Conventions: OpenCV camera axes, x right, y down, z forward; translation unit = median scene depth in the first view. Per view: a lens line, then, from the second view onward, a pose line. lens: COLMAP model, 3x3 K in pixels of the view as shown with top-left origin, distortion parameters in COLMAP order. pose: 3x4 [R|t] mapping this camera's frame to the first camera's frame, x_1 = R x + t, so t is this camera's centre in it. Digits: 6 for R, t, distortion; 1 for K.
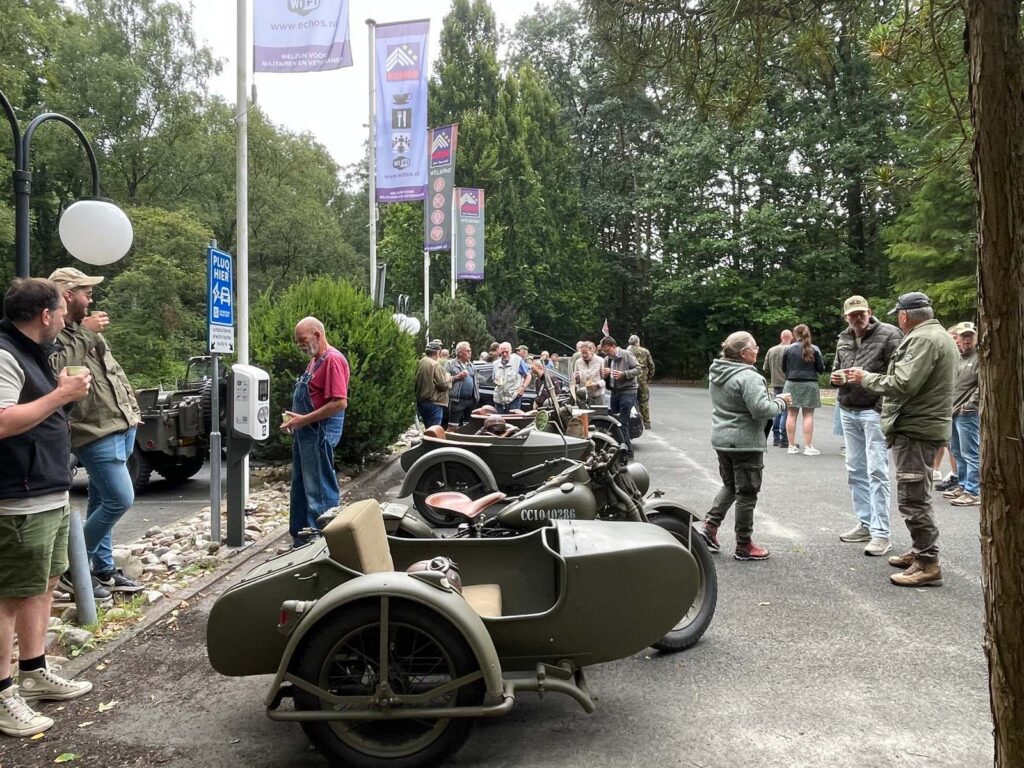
lens RADIAL K [[692.2, 0, 512.7], [0, 692.2, 382.7], [0, 0, 1]] dist [-0.009401, -0.005340]
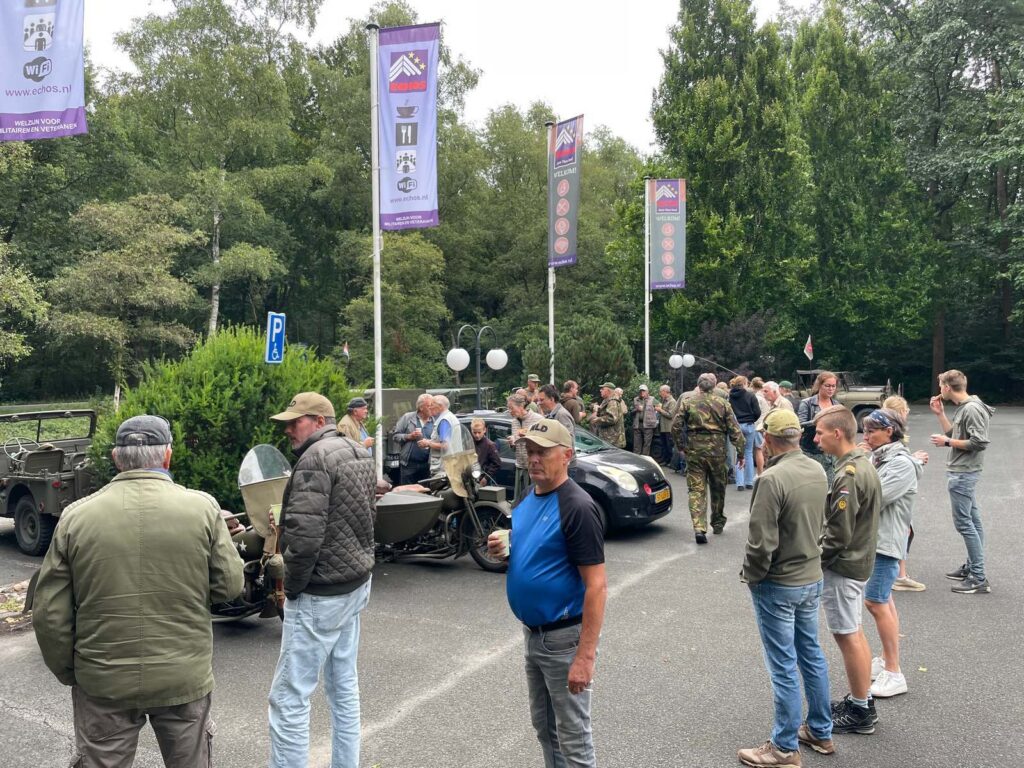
lens RADIAL K [[765.5, 0, 511.9], [0, 765.5, 383.6], [0, 0, 1]] dist [0.012288, -0.011771]
pose [[0.875581, 0.001858, -0.483067, 0.218320], [-0.004647, 0.999979, -0.004578, -0.031019], [0.483049, 0.006253, 0.875571, 0.109142]]
